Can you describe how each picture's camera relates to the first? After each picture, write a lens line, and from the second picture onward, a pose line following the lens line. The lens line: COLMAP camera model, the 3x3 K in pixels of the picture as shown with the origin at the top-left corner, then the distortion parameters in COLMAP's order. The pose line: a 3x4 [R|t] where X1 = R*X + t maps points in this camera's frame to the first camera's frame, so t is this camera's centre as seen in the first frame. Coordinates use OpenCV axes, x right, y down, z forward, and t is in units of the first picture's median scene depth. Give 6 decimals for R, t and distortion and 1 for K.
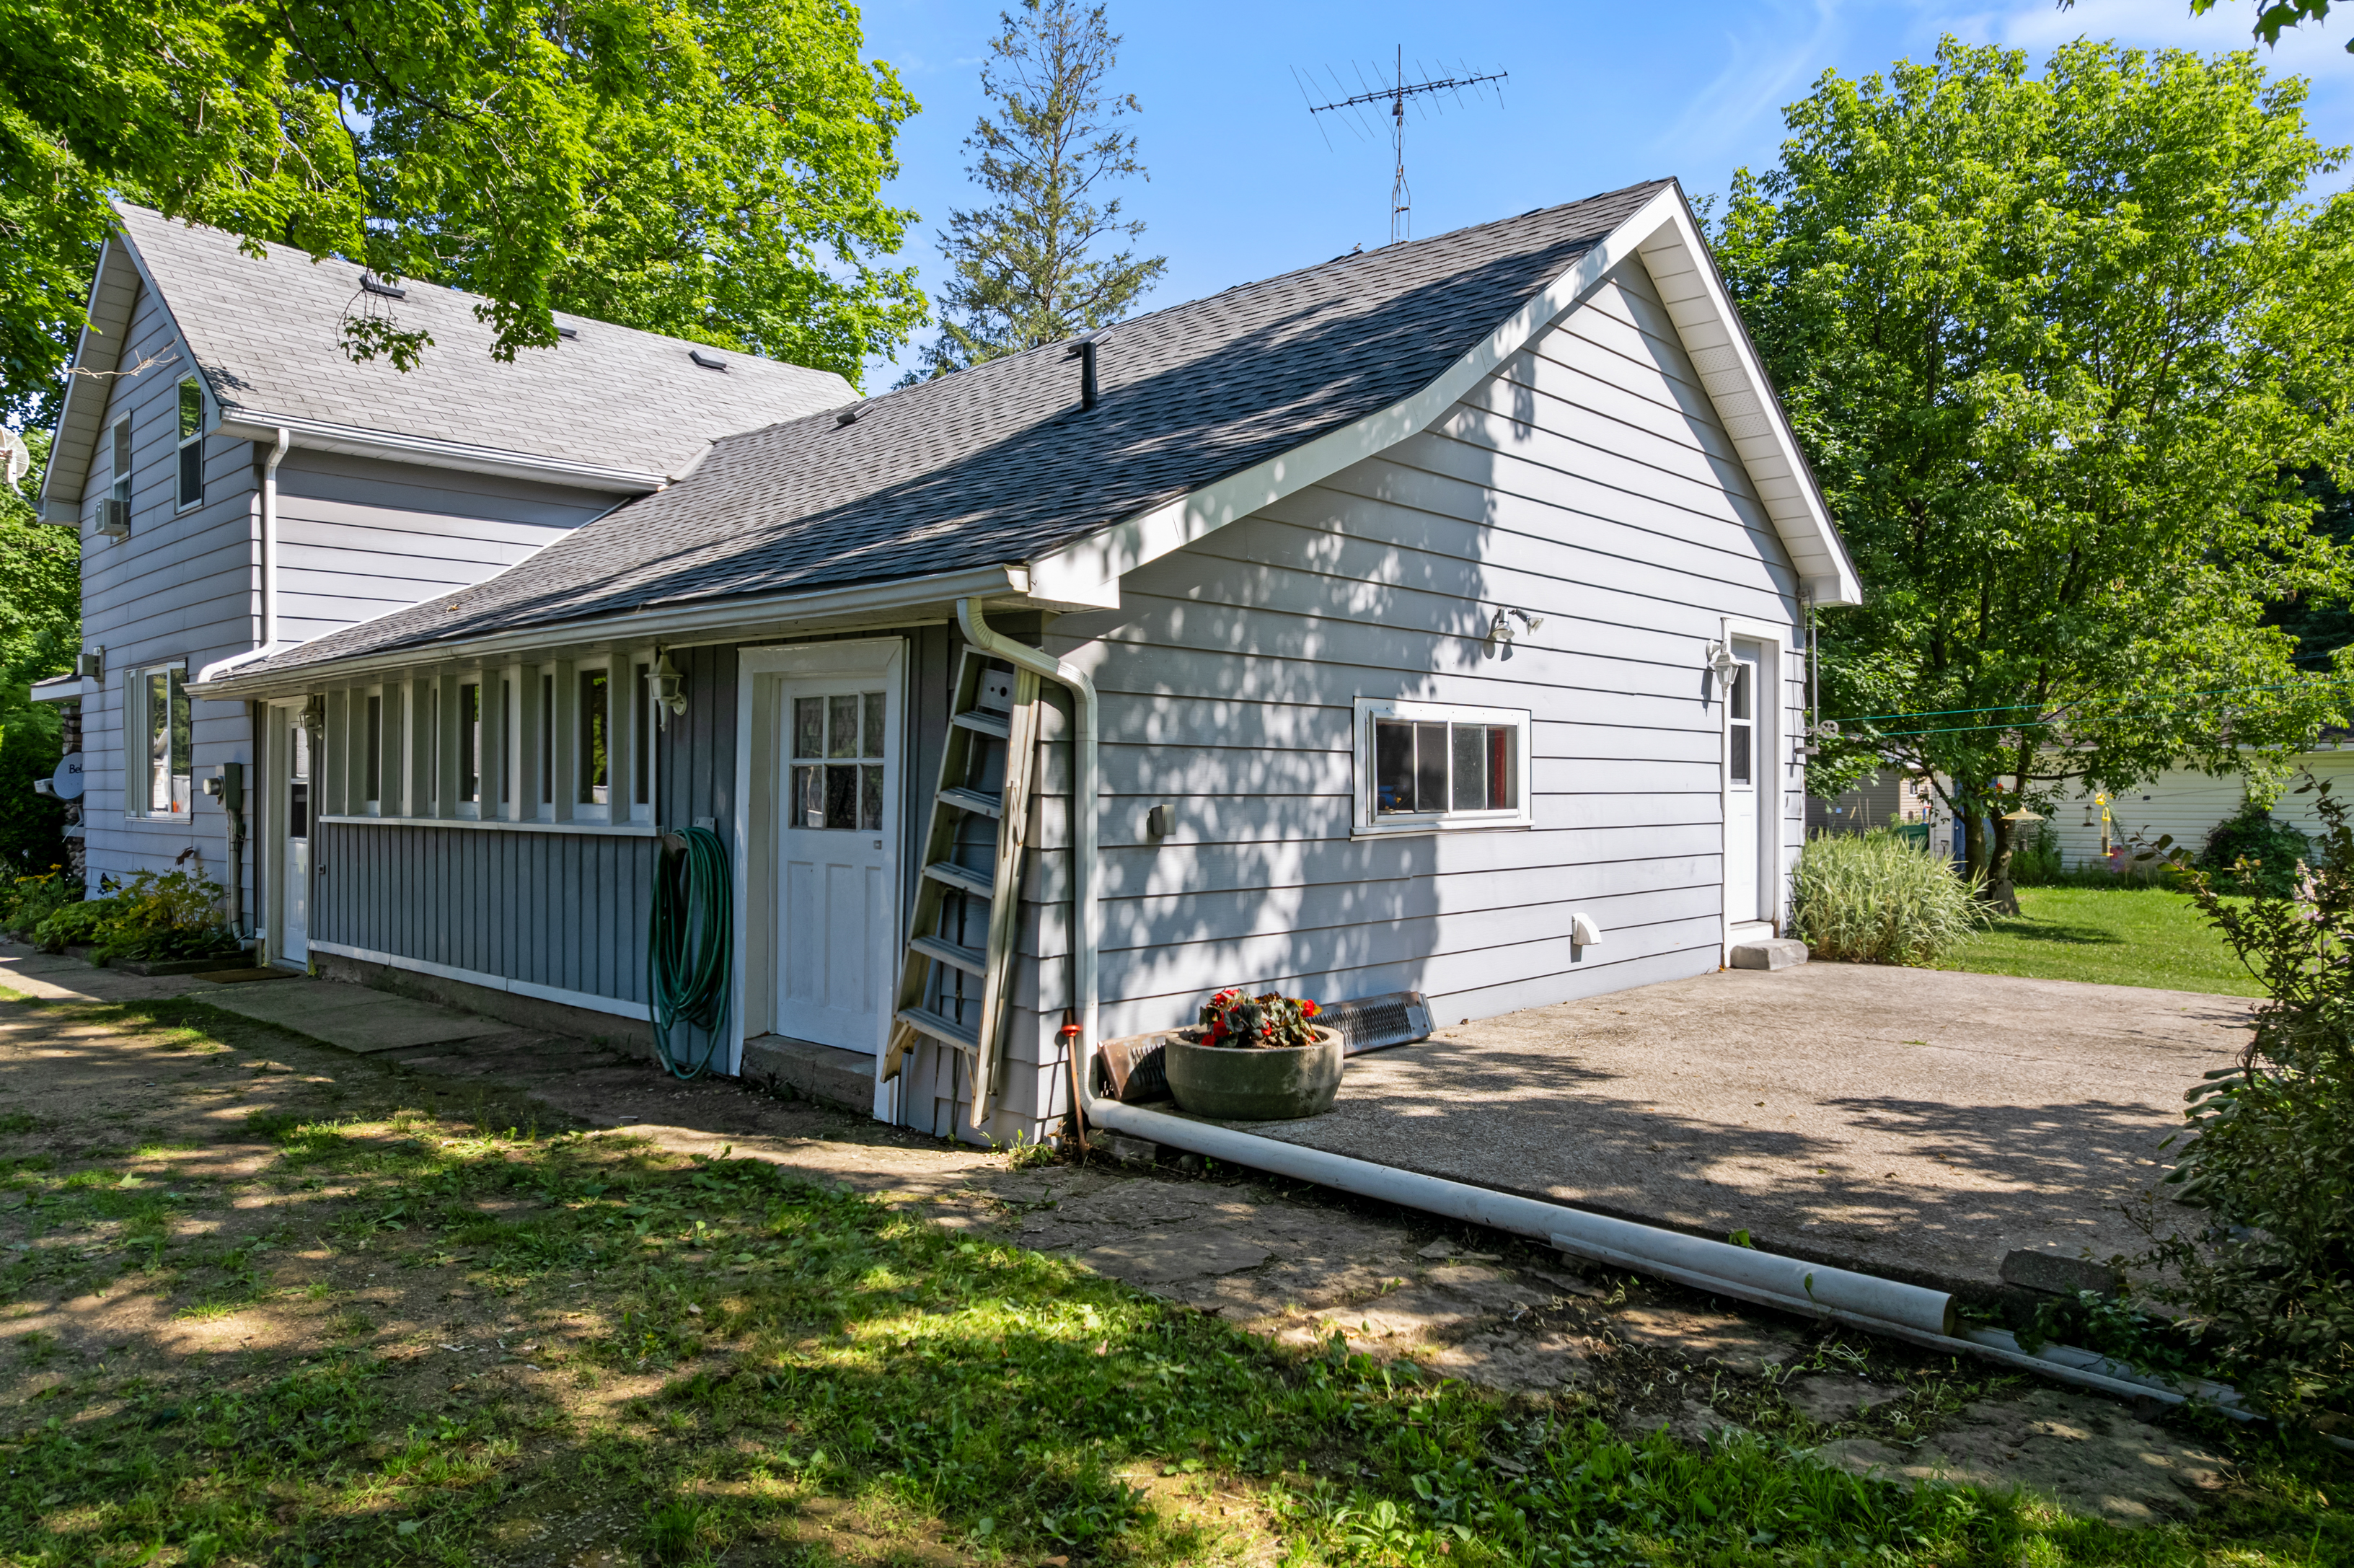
lens RADIAL K [[1496.4, 0, 1177.0], [0, 1496.4, 784.0], [0, 0, 1]] dist [-0.040193, 0.044834]
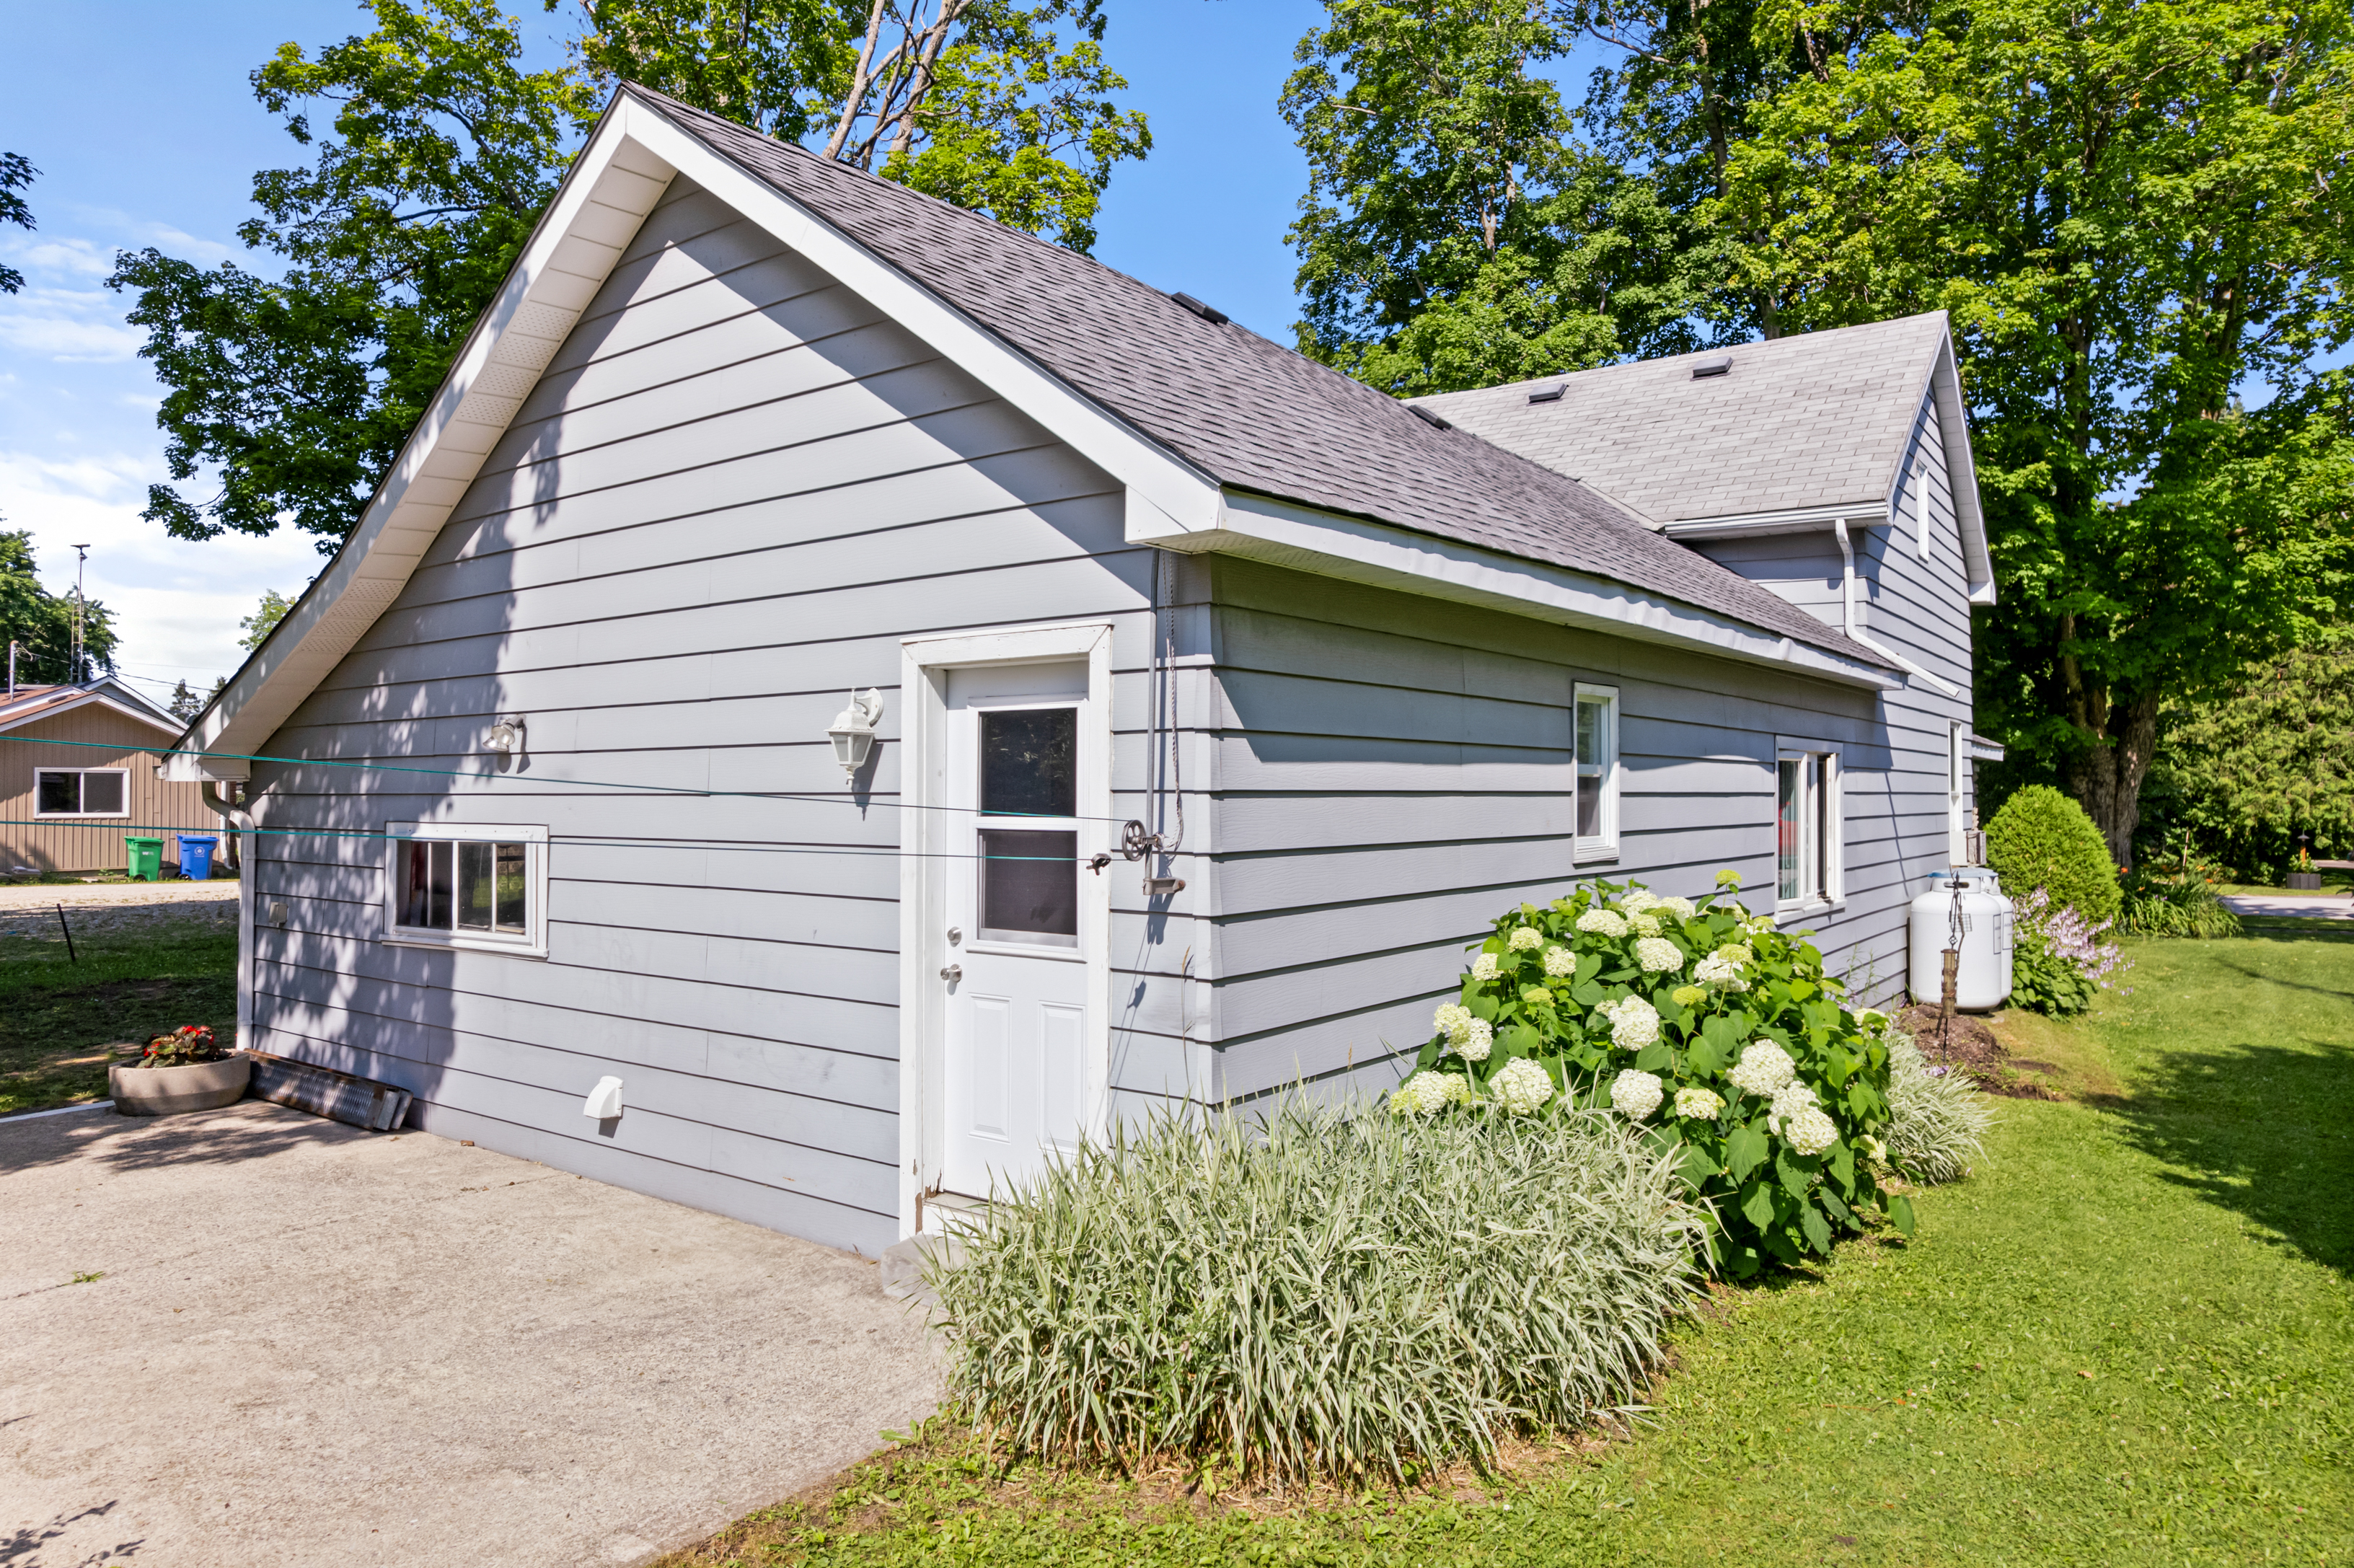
lens RADIAL K [[1496.4, 0, 1177.0], [0, 1496.4, 784.0], [0, 0, 1]] dist [-0.040193, 0.044834]
pose [[0.124717, -0.015904, -0.992065, 1.239275], [-0.001159, 0.999868, -0.016175, -0.064510], [0.992192, 0.003167, 0.124682, 1.354083]]
